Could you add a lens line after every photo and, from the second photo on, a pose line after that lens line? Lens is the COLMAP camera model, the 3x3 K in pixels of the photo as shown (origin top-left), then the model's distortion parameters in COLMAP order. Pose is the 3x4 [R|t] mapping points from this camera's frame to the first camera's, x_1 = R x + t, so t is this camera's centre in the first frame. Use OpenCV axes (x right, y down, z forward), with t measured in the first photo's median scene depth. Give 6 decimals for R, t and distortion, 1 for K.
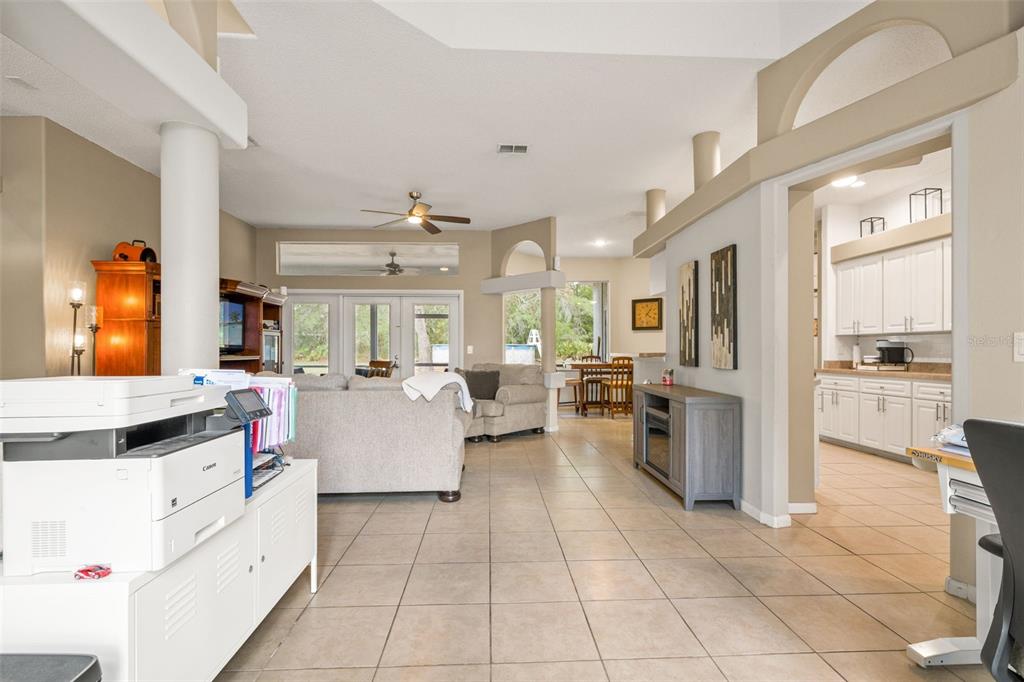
lens RADIAL K [[477.1, 0, 510.8], [0, 477.1, 343.3], [0, 0, 1]] dist [-0.001756, -0.000542]
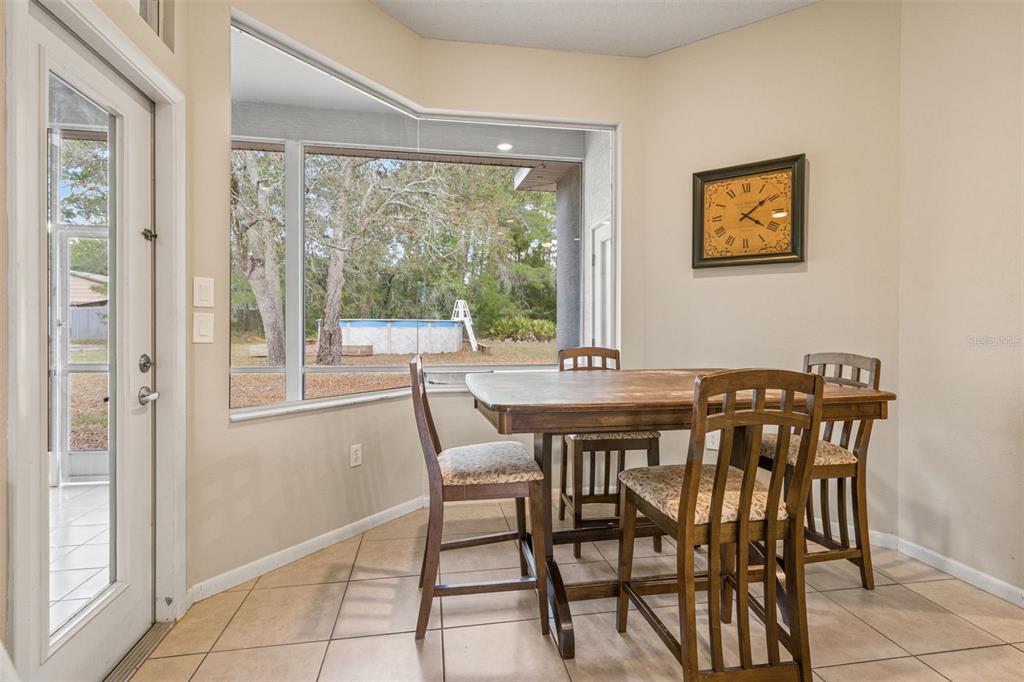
lens RADIAL K [[477.1, 0, 501.8], [0, 477.1, 328.3], [0, 0, 1]] dist [-0.001756, -0.000542]
pose [[0.994613, 0.003975, 0.103586, 0.144454], [-0.005558, 0.999872, 0.015003, 0.013021], [-0.103513, -0.015498, 0.994507, 1.065133]]
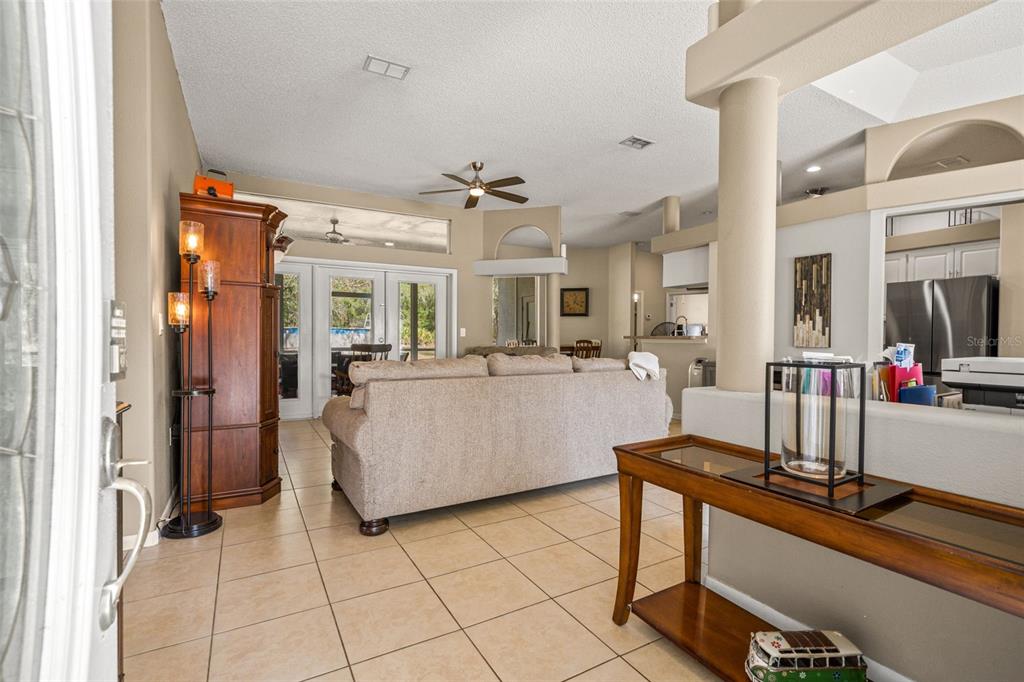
lens RADIAL K [[477.1, 0, 513.2], [0, 477.1, 338.3], [0, 0, 1]] dist [-0.001756, -0.000542]
pose [[0.891306, 0.001831, 0.453399, -0.512900], [-0.010649, 0.999801, 0.016897, 0.008848], [-0.453277, -0.019889, 0.891148, 0.121001]]
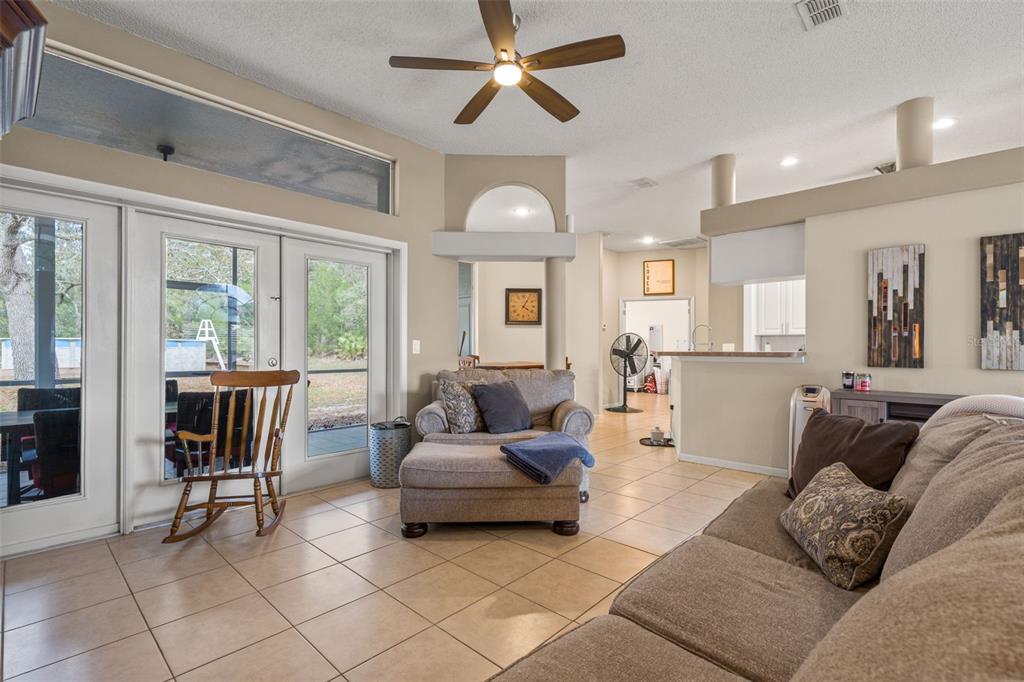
lens RADIAL K [[477.1, 0, 515.5], [0, 477.1, 347.0], [0, 0, 1]] dist [-0.001756, -0.000542]
pose [[0.718581, 0.003294, 0.695435, -0.481969], [-0.011748, 0.999904, 0.007403, 0.008766], [-0.695344, -0.013490, 0.718551, 0.592311]]
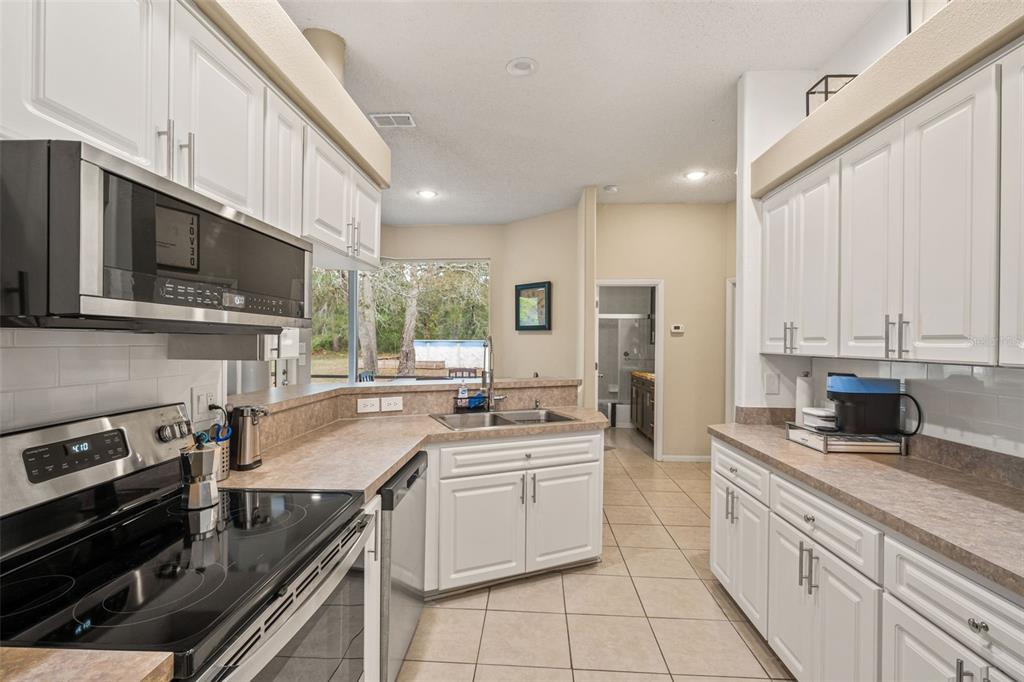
lens RADIAL K [[477.1, 0, 507.4], [0, 477.1, 338.7], [0, 0, 1]] dist [-0.001756, -0.000542]
pose [[0.994864, 0.006558, -0.101004, 0.477150], [-0.005870, 0.999958, 0.007108, -0.032136], [0.101047, -0.006479, 0.994861, 0.508164]]
